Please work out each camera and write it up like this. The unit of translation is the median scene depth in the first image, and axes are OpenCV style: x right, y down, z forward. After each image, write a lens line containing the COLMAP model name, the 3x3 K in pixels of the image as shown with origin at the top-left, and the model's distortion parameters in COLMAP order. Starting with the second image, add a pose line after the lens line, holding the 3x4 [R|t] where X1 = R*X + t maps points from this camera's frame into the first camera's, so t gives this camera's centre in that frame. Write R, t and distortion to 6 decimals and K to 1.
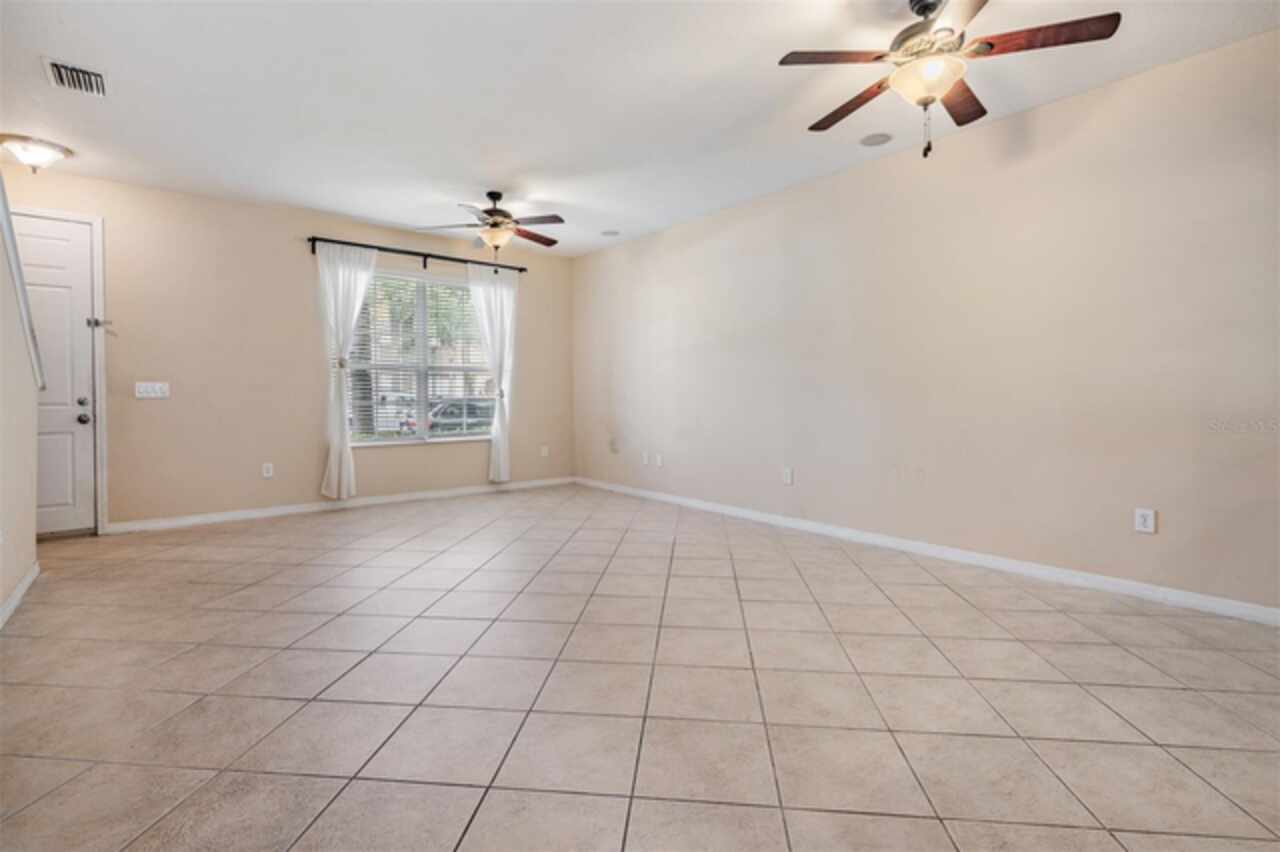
lens RADIAL K [[588.1, 0, 641.1], [0, 588.1, 422.4], [0, 0, 1]] dist [0.001396, 0.000782]
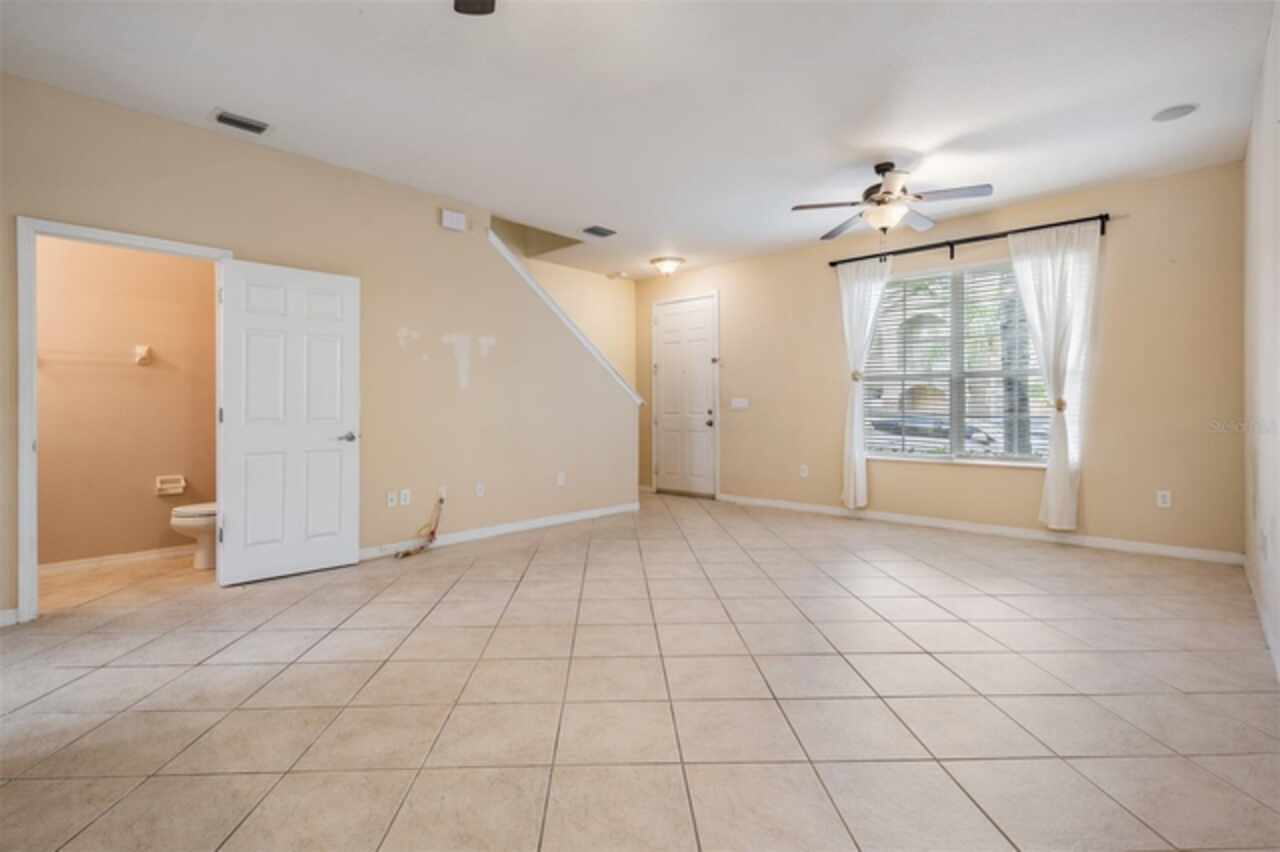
lens RADIAL K [[601.7, 0, 640.0], [0, 601.7, 426.0], [0, 0, 1]] dist [-0.001278, -0.000432]
pose [[0.144139, 0.031761, -0.989048, 0.478680], [-0.042738, 0.998752, 0.025844, -0.025131], [0.988634, 0.038544, 0.145317, 0.478524]]
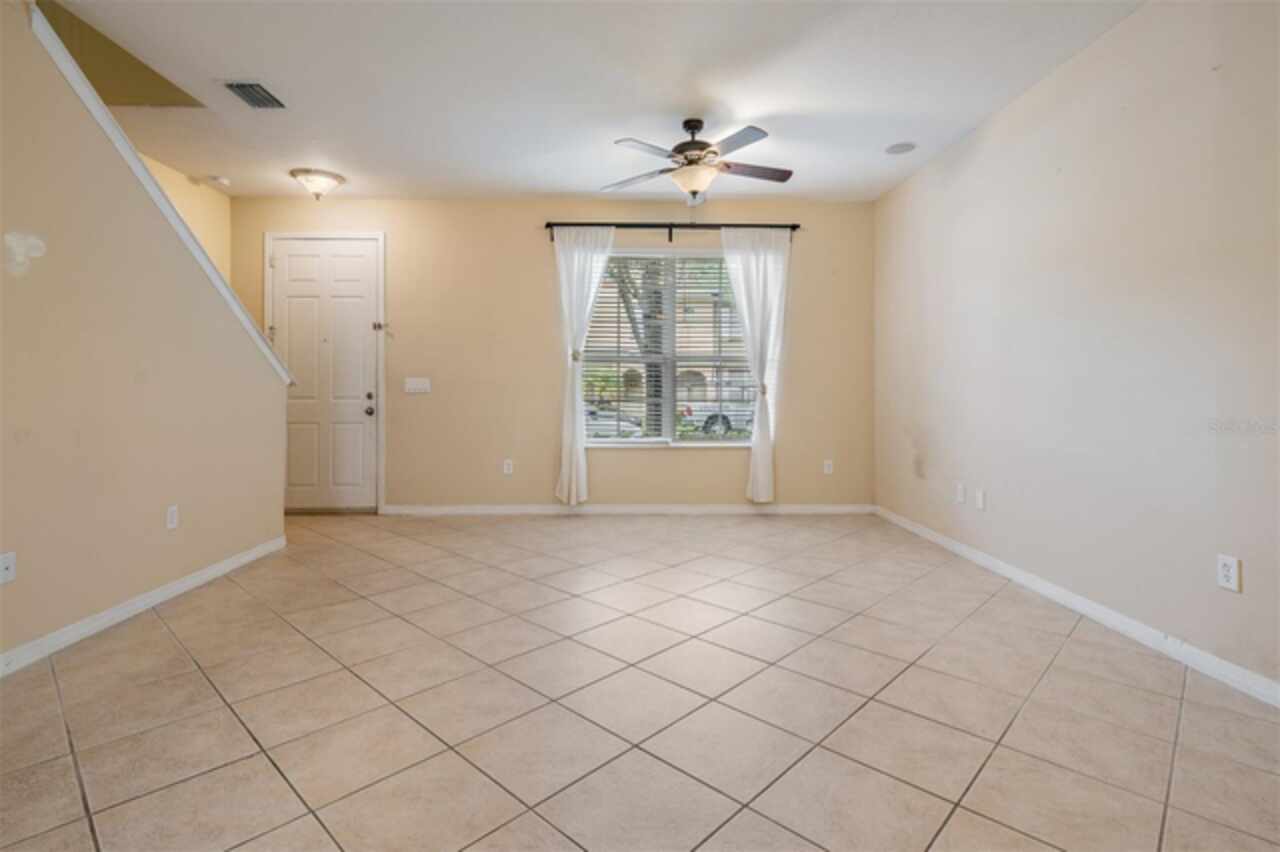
lens RADIAL K [[627.3, 0, 639.1], [0, 627.3, 411.3], [0, 0, 1]] dist [-0.000040, 0.000273]
pose [[0.792608, 0.019984, -0.609404, 0.166415], [-0.031256, 0.999480, -0.007878, -0.009856], [0.608930, 0.025292, 0.792821, 0.288466]]
